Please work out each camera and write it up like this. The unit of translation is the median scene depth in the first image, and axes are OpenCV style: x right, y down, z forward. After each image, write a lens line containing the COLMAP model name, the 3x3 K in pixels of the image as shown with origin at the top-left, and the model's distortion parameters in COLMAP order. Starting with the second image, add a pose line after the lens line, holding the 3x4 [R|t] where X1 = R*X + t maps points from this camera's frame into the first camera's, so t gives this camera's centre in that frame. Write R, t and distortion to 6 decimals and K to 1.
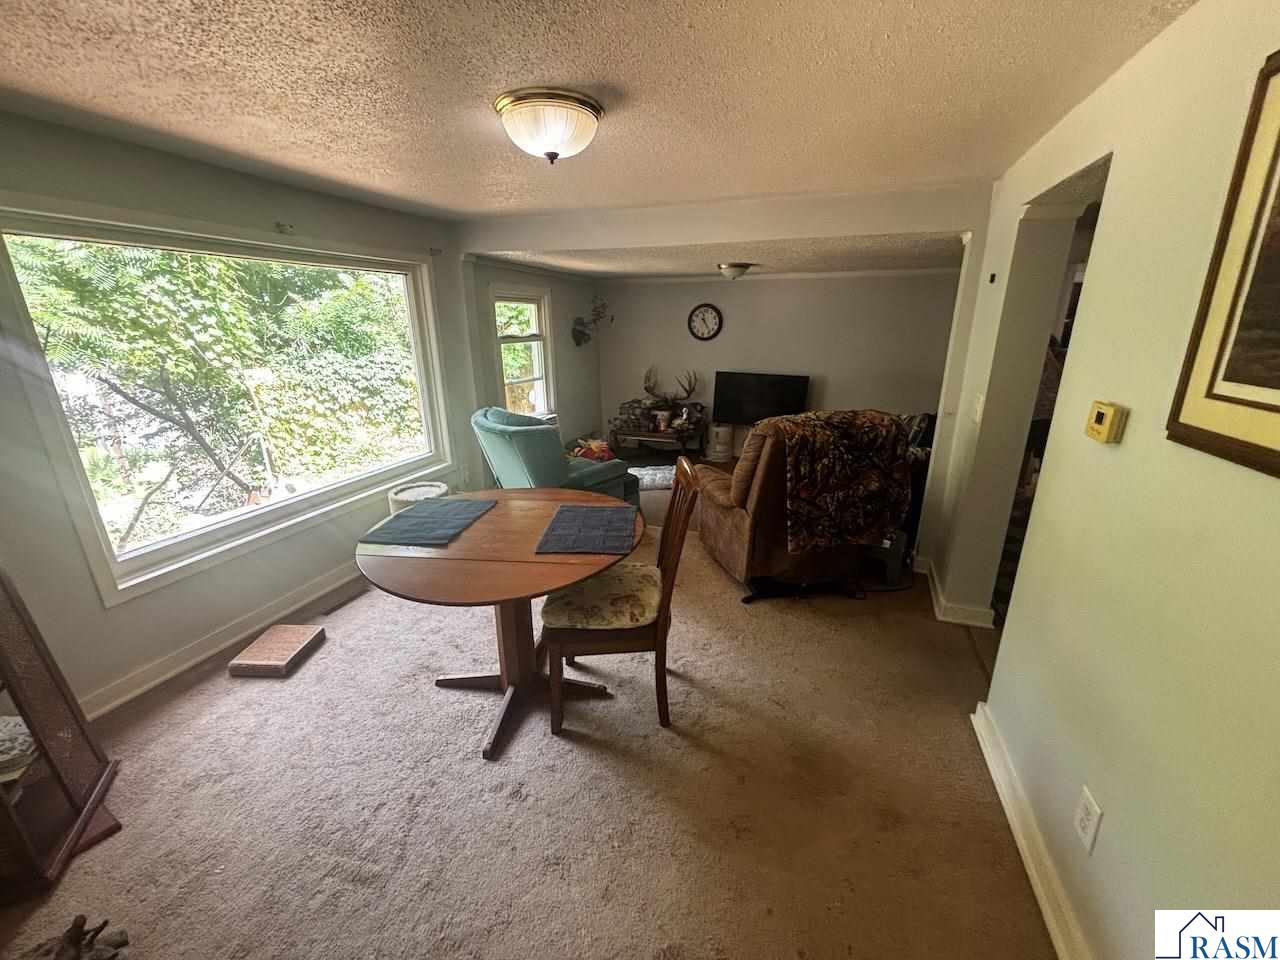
lens RADIAL K [[508.7, 0, 640.0], [0, 508.7, 480.0], [0, 0, 1]] dist [0.002924, -0.000162]
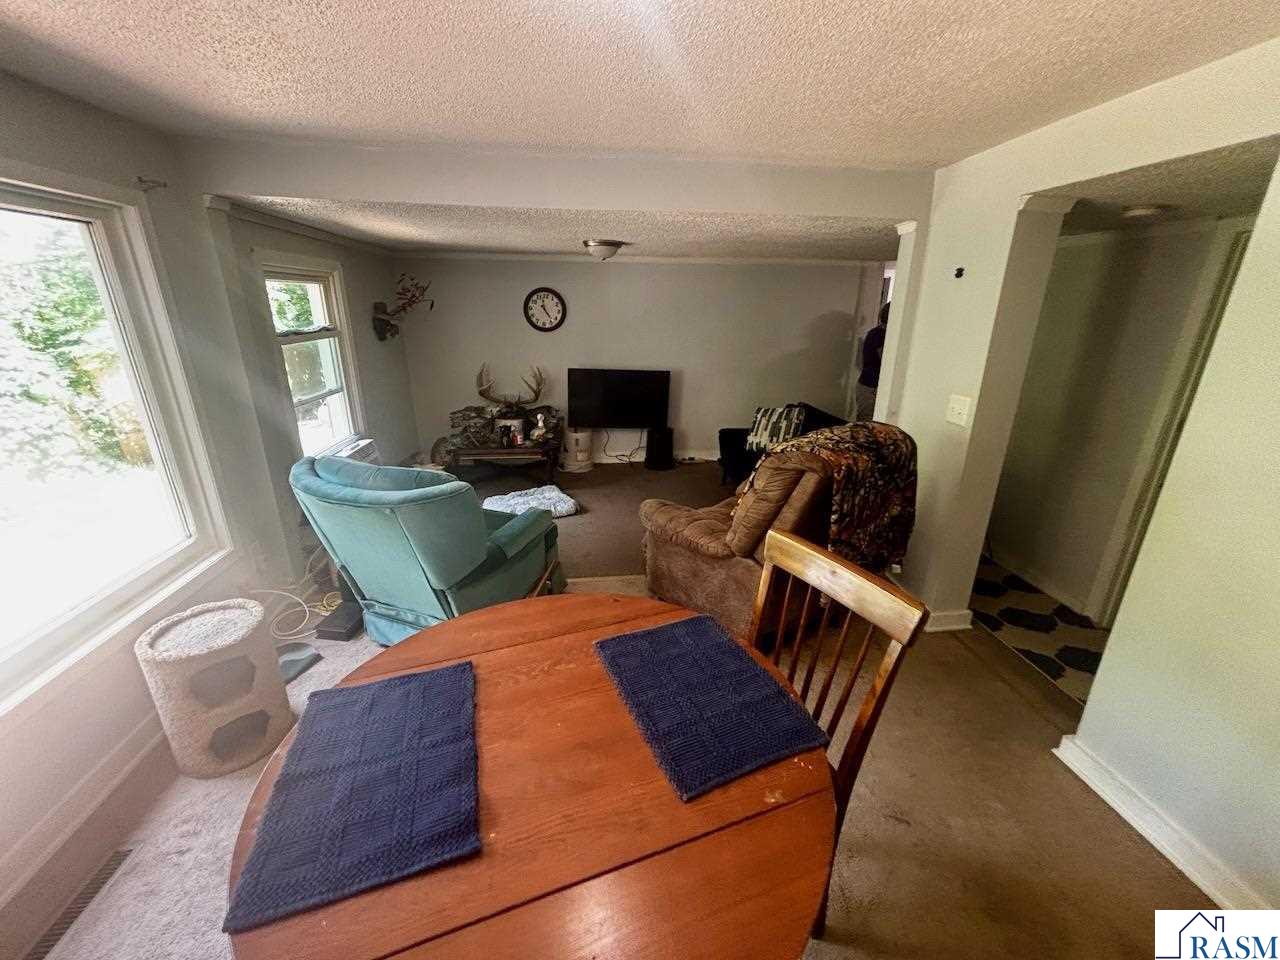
lens RADIAL K [[508.7, 0, 640.0], [0, 508.7, 480.0], [0, 0, 1]] dist [0.002924, -0.000162]
pose [[0.896700, -0.136406, 0.421096, -0.137007], [0.122753, 0.990652, 0.059506, -0.067858], [-0.425276, -0.001668, 0.905062, 0.186041]]
